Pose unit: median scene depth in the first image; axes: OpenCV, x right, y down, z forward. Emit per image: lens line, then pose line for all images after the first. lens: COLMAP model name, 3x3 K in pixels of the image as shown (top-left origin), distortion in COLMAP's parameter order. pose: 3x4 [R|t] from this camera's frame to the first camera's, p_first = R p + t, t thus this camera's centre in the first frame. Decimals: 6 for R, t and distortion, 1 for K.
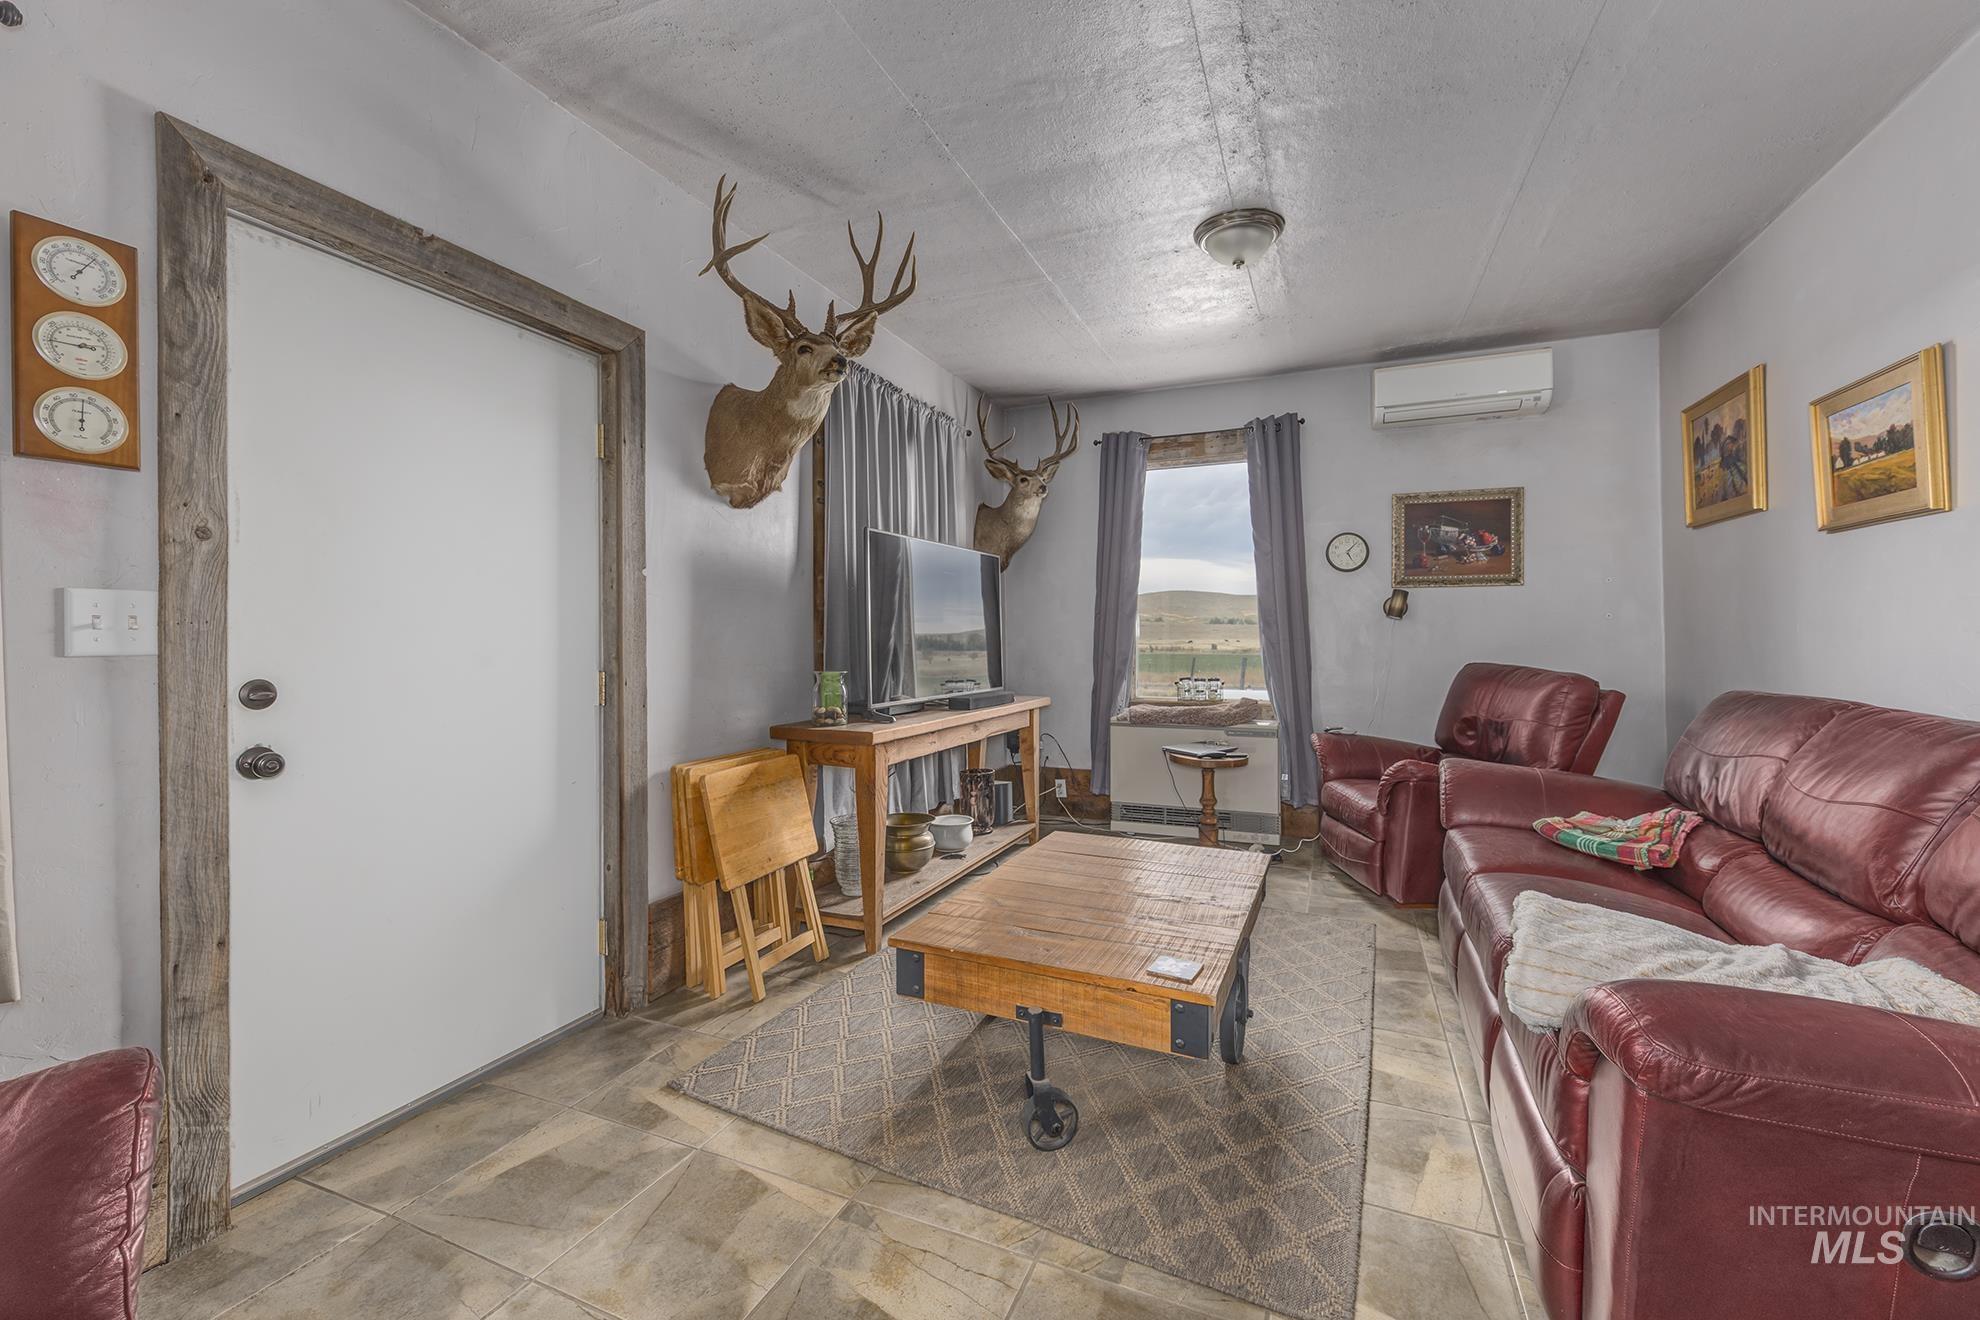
lens RADIAL K [[793.8, 0, 997.6], [0, 793.8, 633.4], [0, 0, 1]] dist [0.001470, 0.000105]
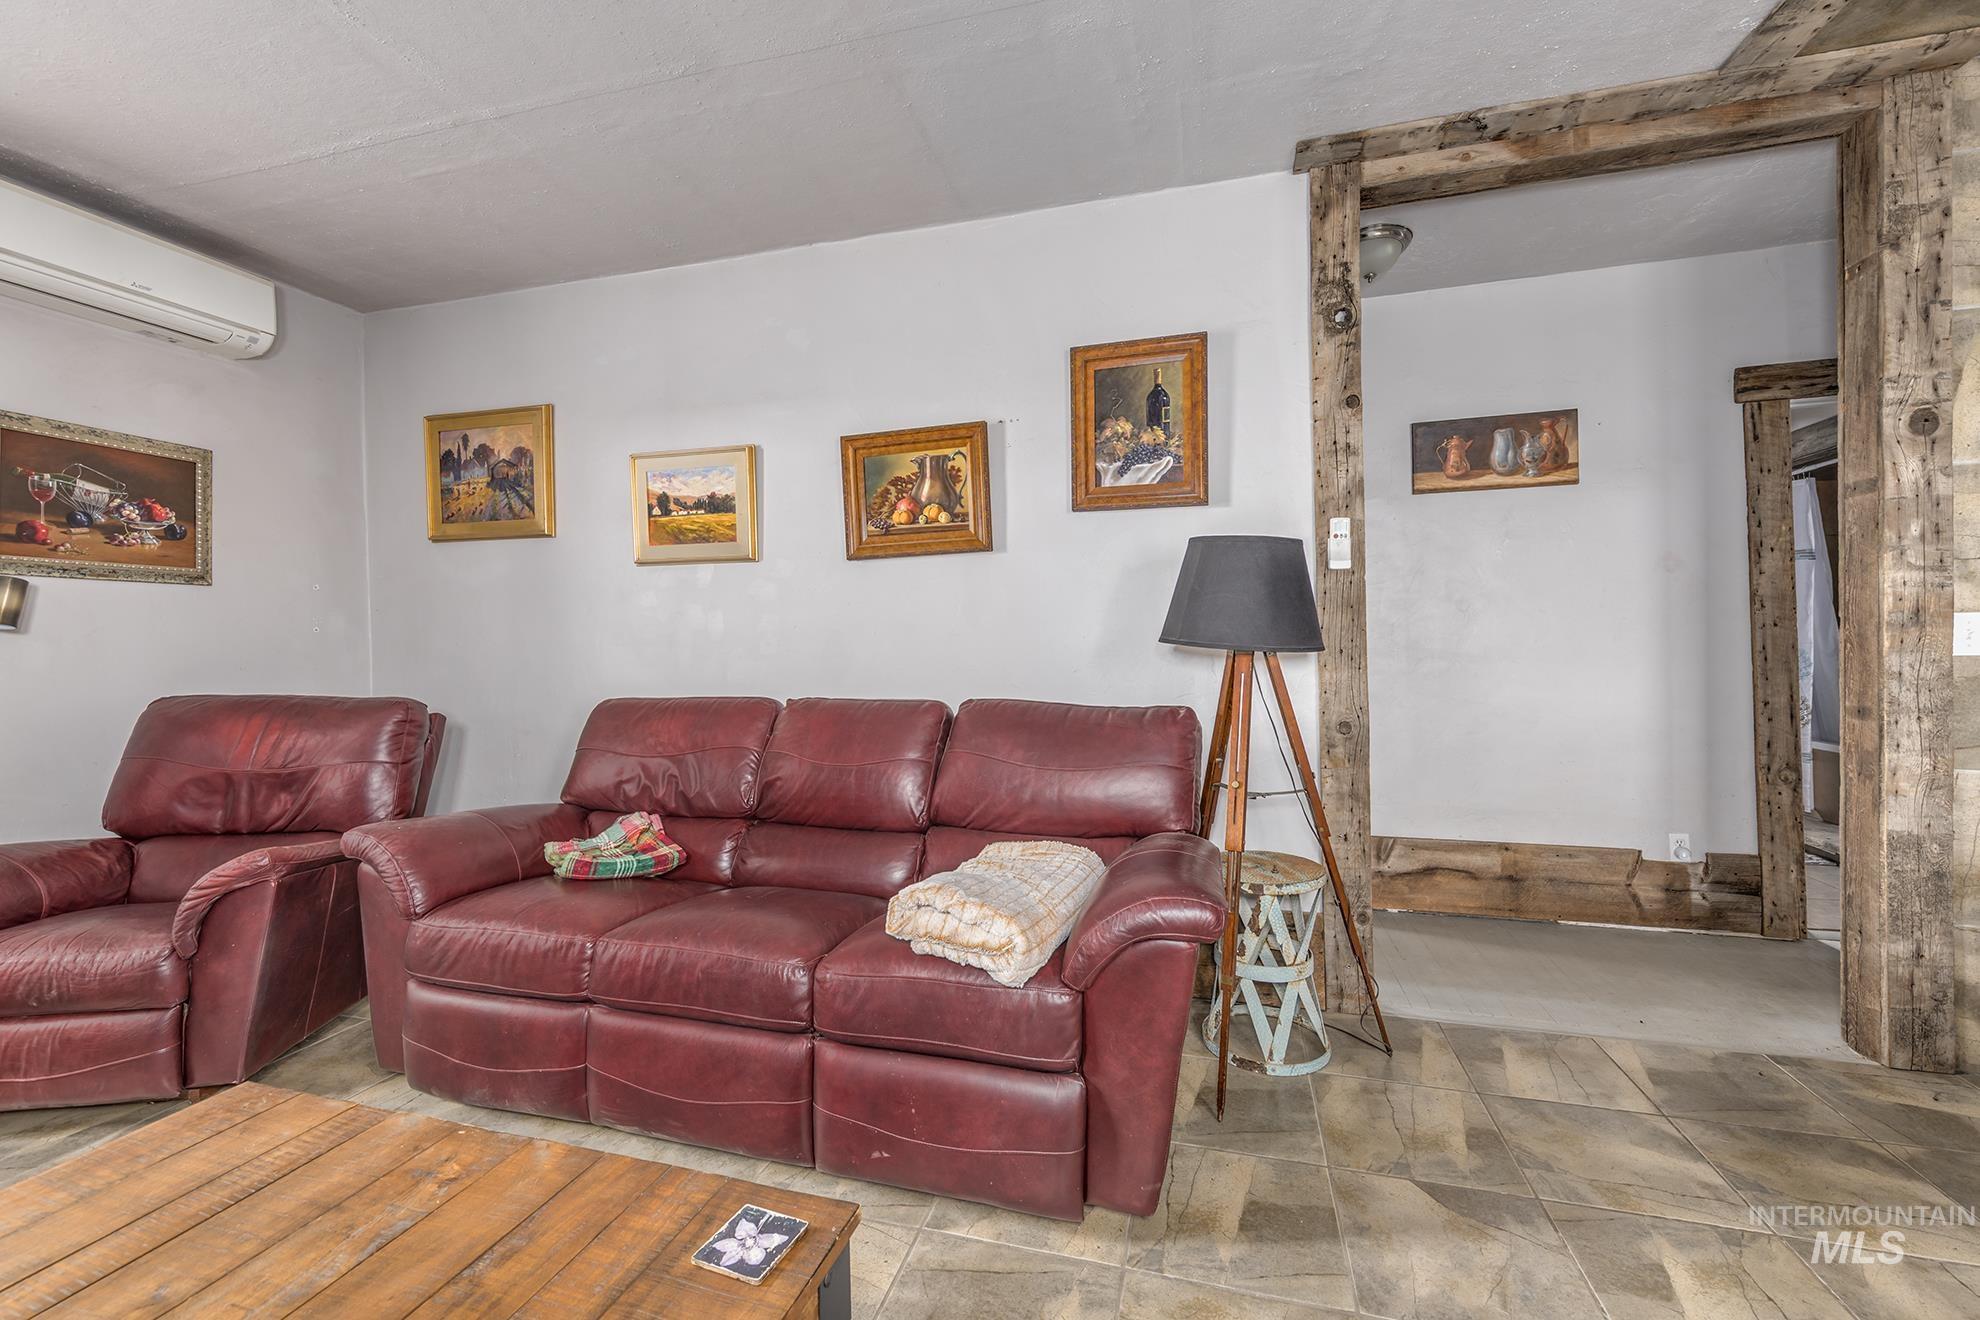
lens RADIAL K [[793.8, 0, 997.6], [0, 793.8, 633.4], [0, 0, 1]] dist [0.001470, 0.000105]
pose [[-0.121852, 0.017145, 0.992400, -0.190001], [0.010515, 0.999817, -0.015982, 0.001415], [-0.992493, 0.008488, -0.122010, 0.514514]]
